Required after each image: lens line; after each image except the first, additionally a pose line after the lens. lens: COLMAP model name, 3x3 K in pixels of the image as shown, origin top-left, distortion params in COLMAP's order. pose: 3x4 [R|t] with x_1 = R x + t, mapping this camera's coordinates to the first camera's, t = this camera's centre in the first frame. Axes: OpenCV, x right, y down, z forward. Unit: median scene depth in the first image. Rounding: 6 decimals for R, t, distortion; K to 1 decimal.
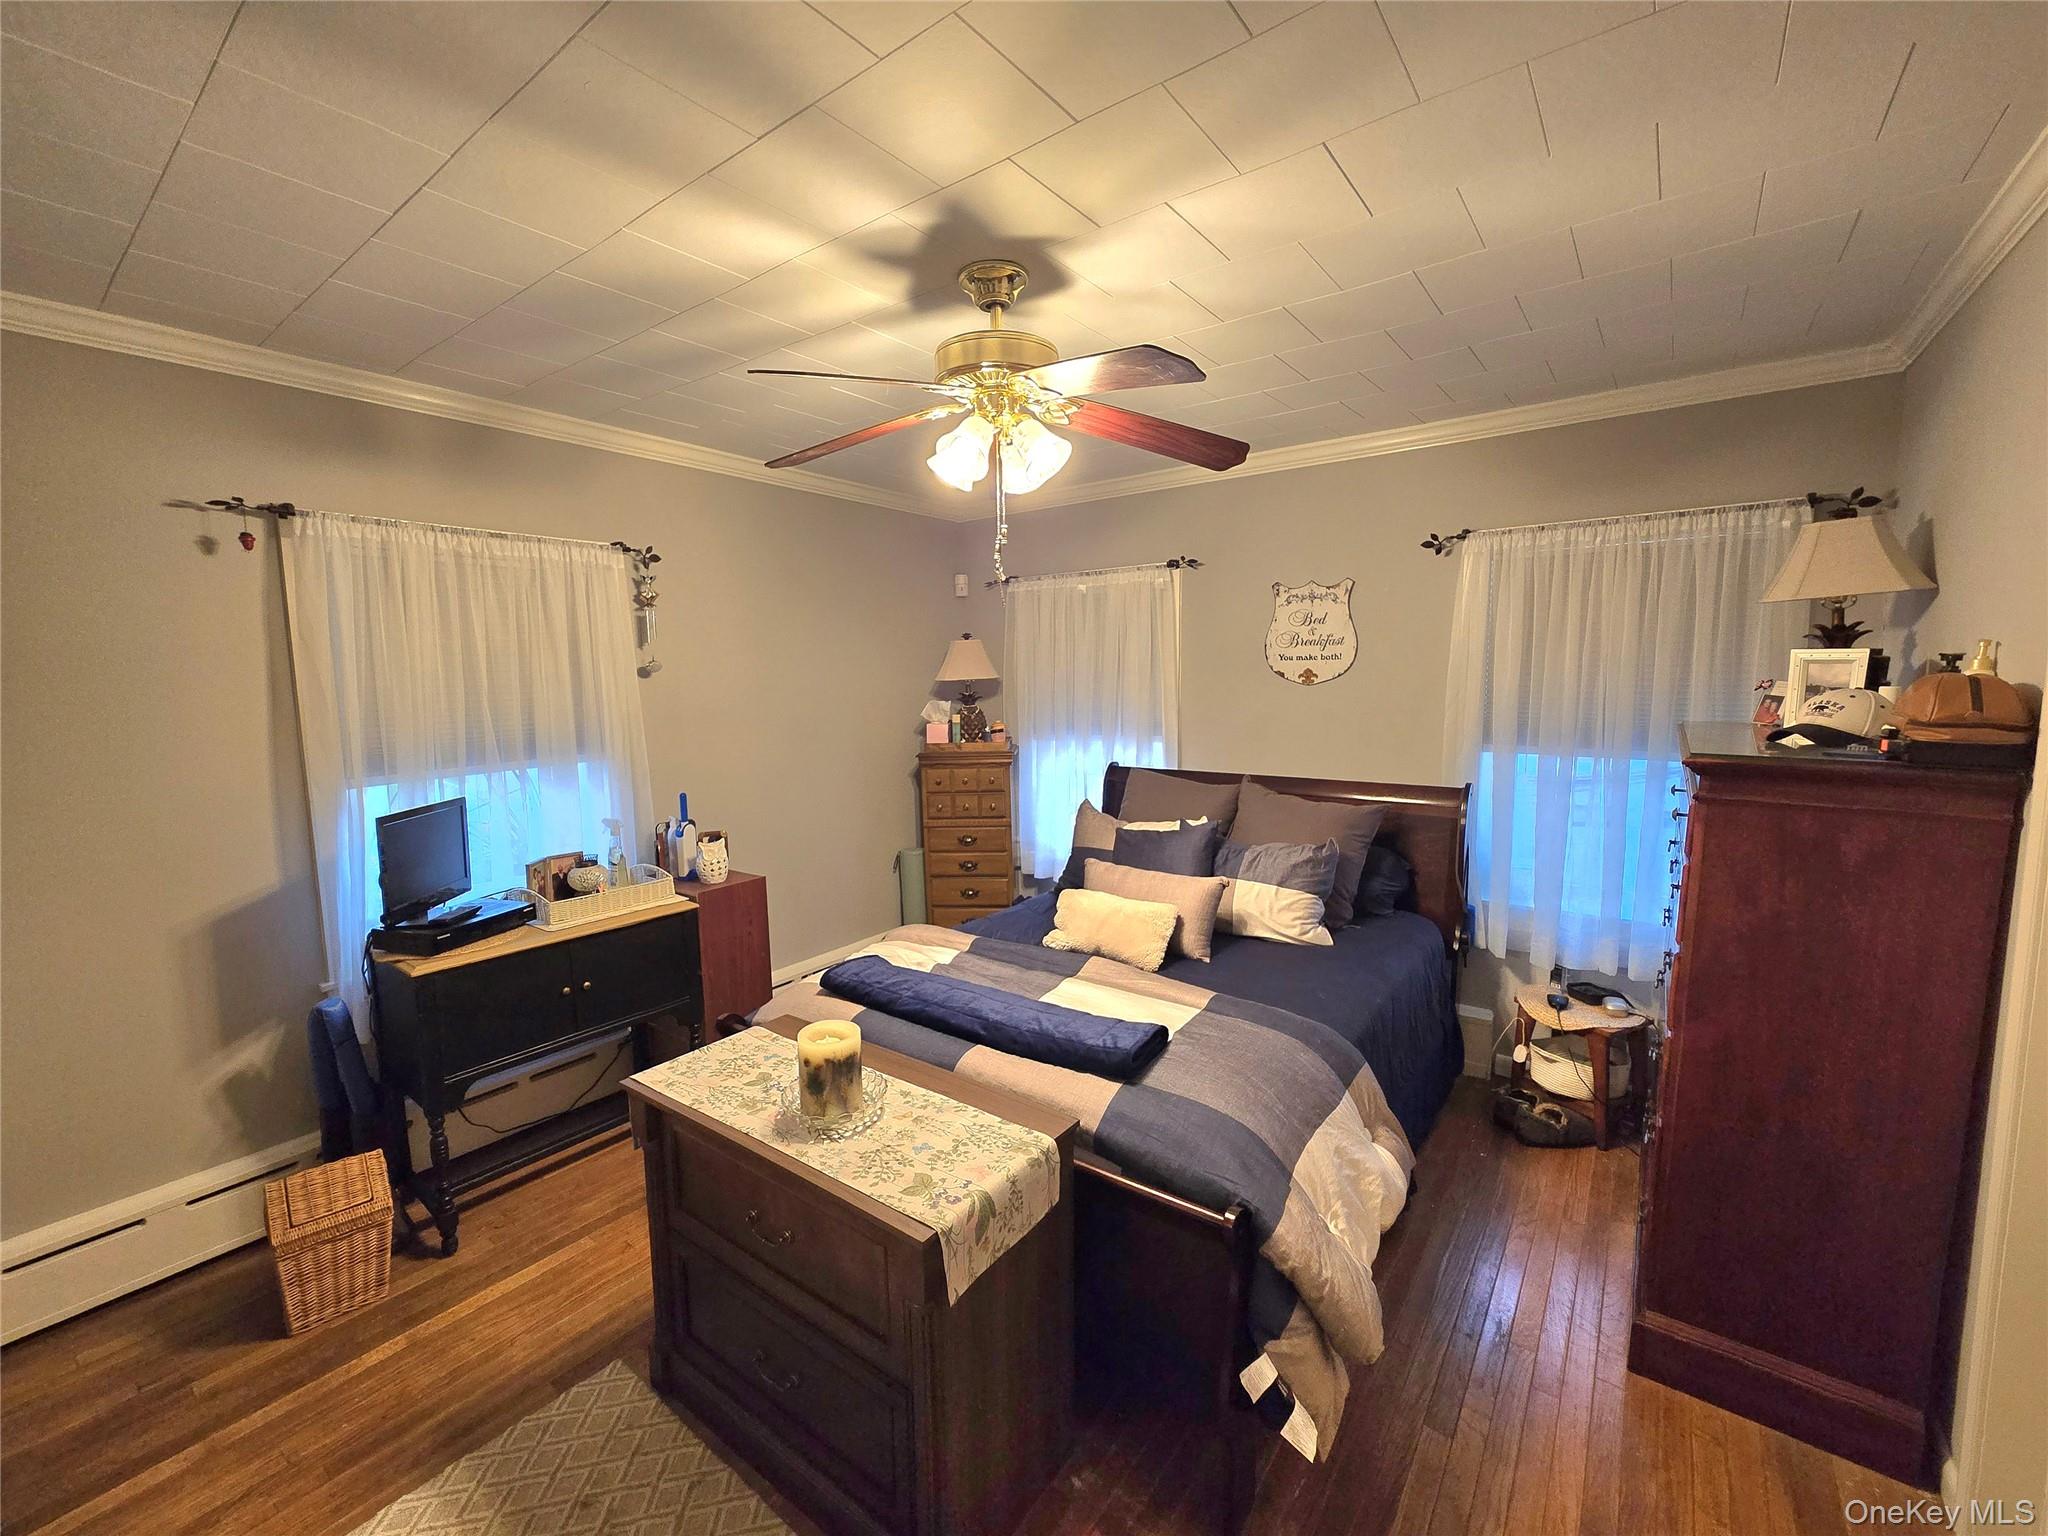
lens RADIAL K [[839.6, 0, 1021.4], [0, 839.6, 766.9], [0, 0, 1]] dist [-0.002467, 0.000637]
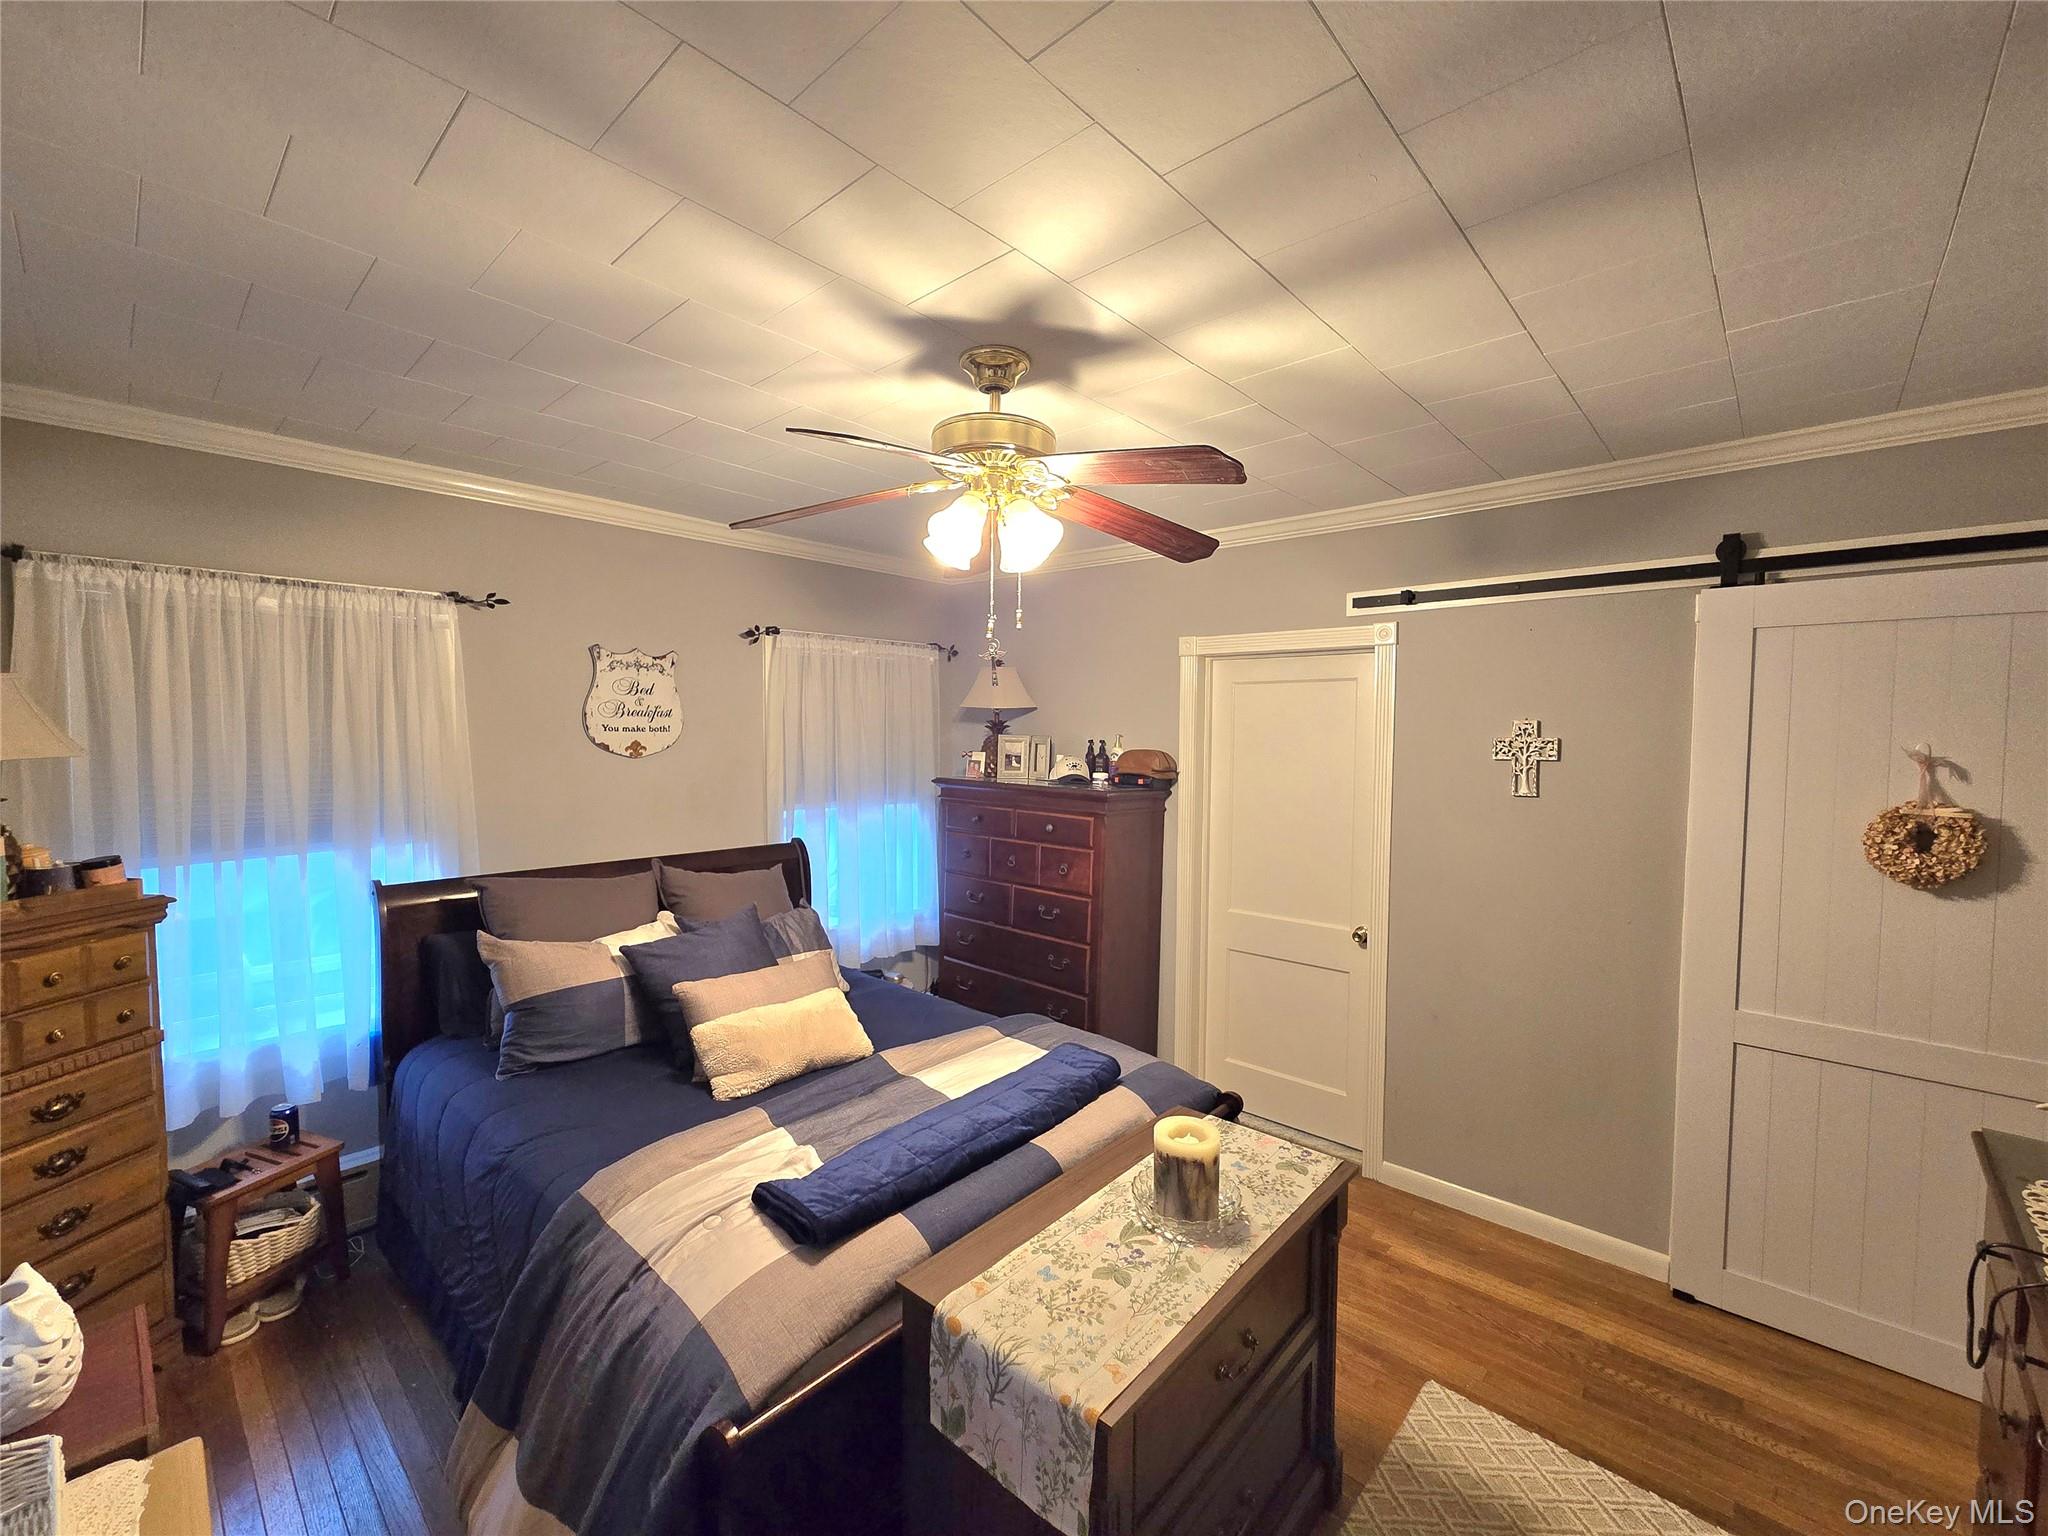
lens RADIAL K [[839.6, 0, 1020.9], [0, 839.6, 769.3], [0, 0, 1]] dist [-0.002467, 0.000637]
pose [[0.090803, -0.032566, 0.995336, -0.656619], [0.101127, 0.994600, 0.023316, -0.075953], [-0.990721, 0.098538, 0.093606, 0.583579]]
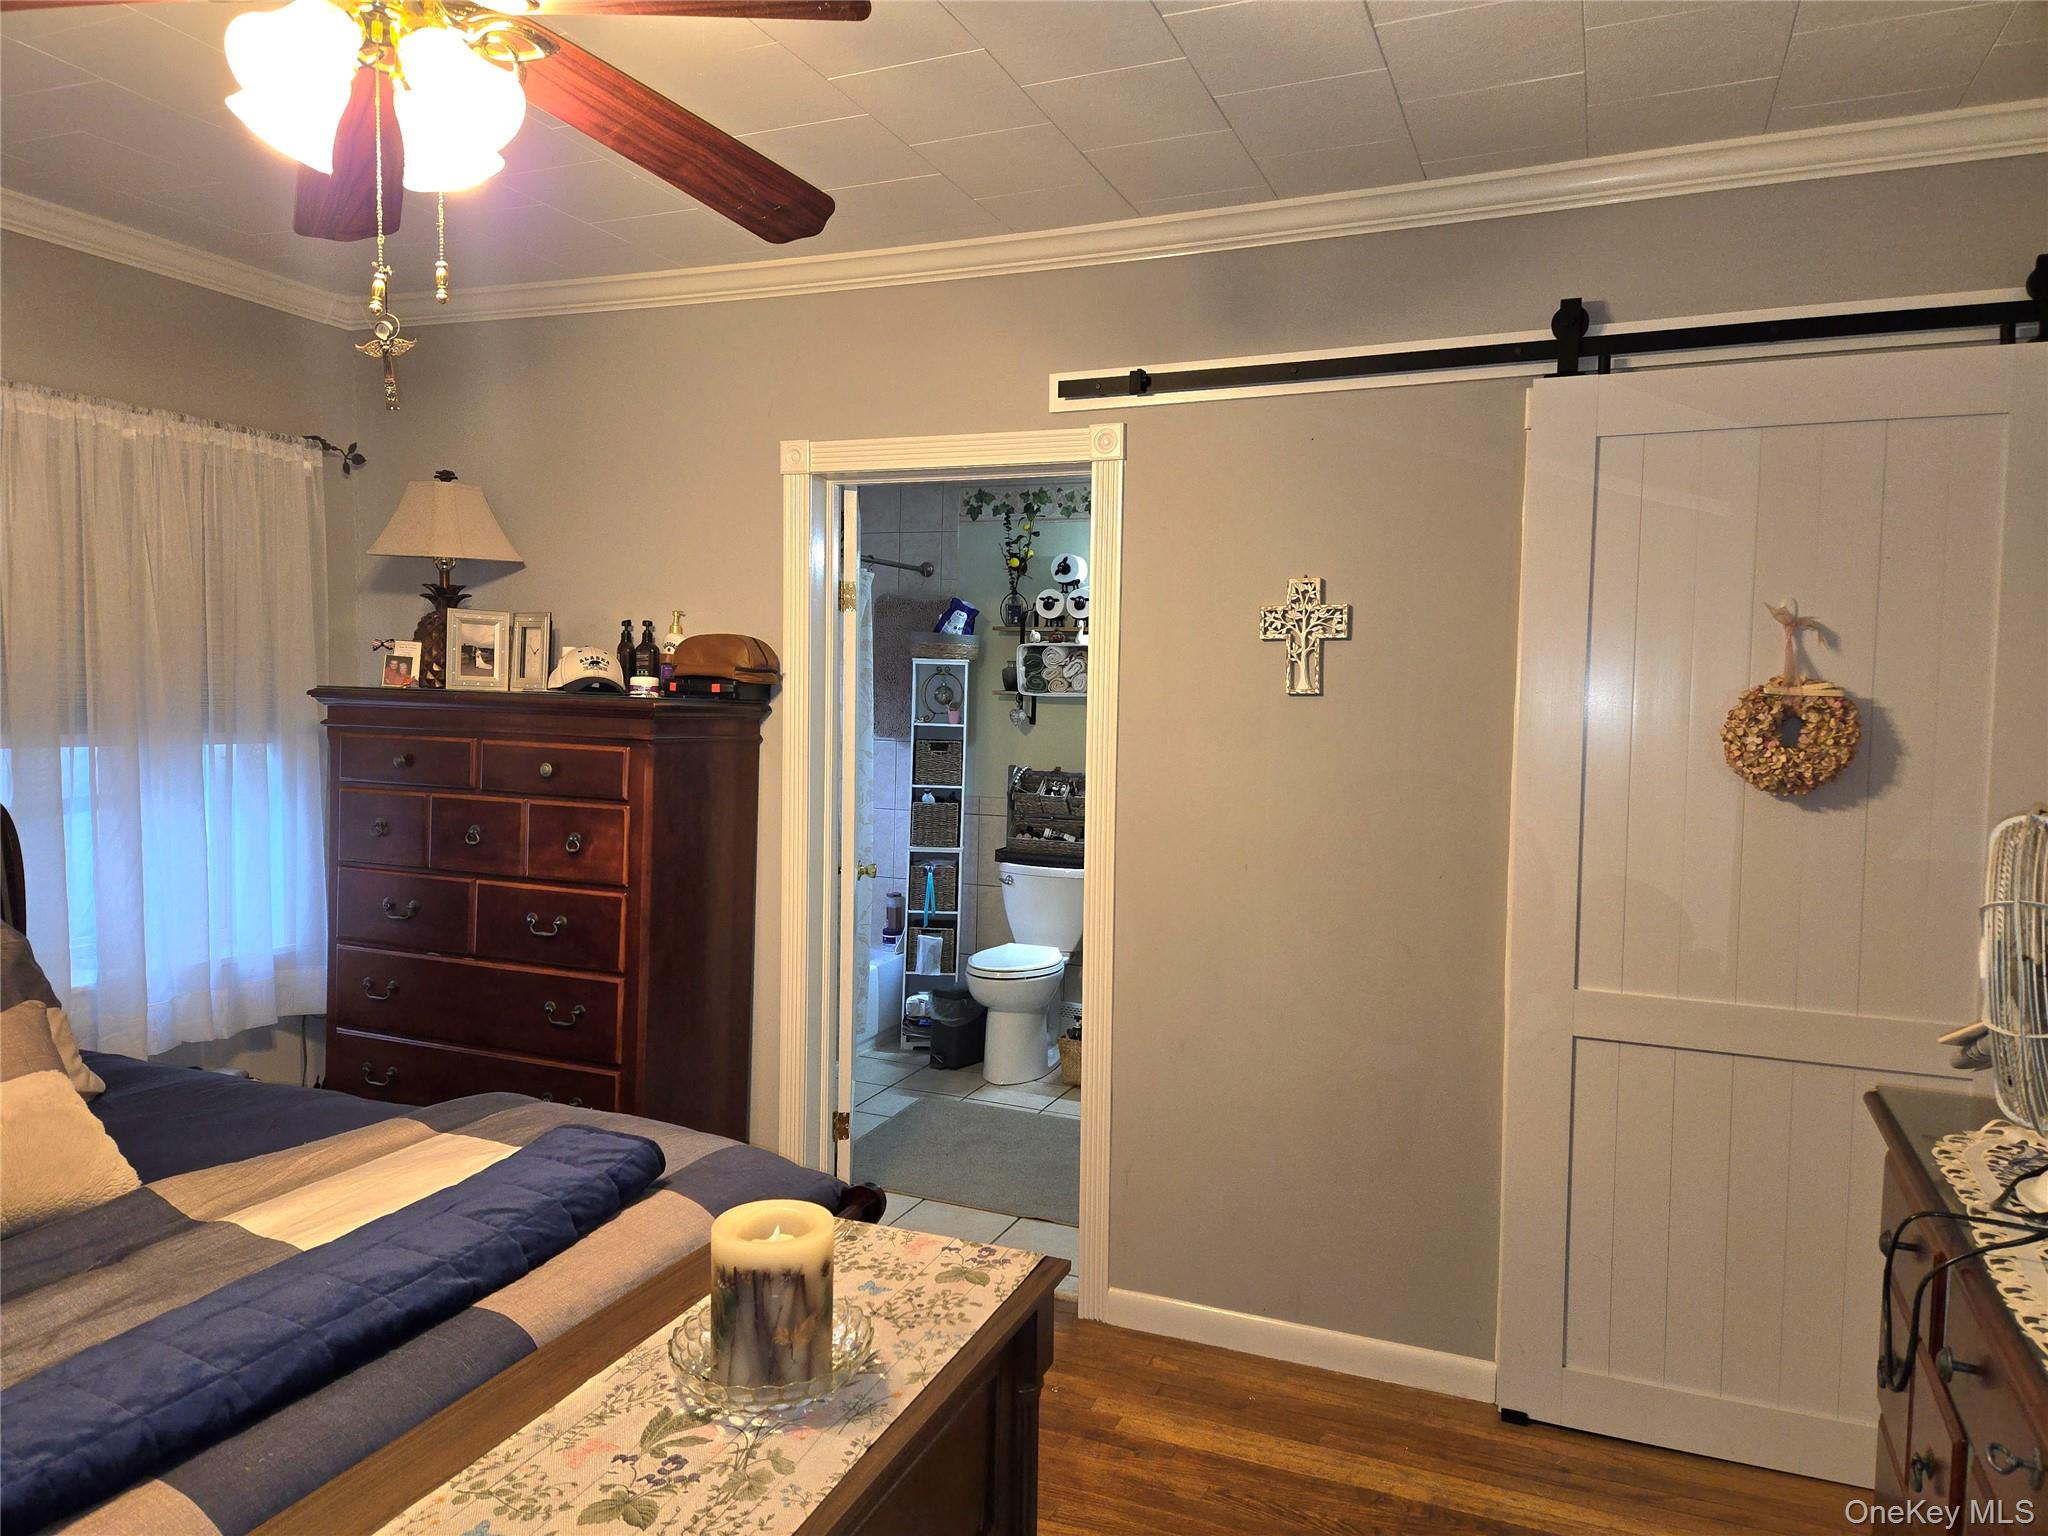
lens RADIAL K [[1364.4, 0, 1014.0], [0, 1364.4, 762.0], [0, 0, 1]] dist [0.065746, -0.053793]
pose [[-0.246491, -0.041784, 0.968244, -0.594561], [0.093114, 0.993427, 0.066576, -0.005368], [-0.964662, 0.106567, -0.240980, 0.568862]]
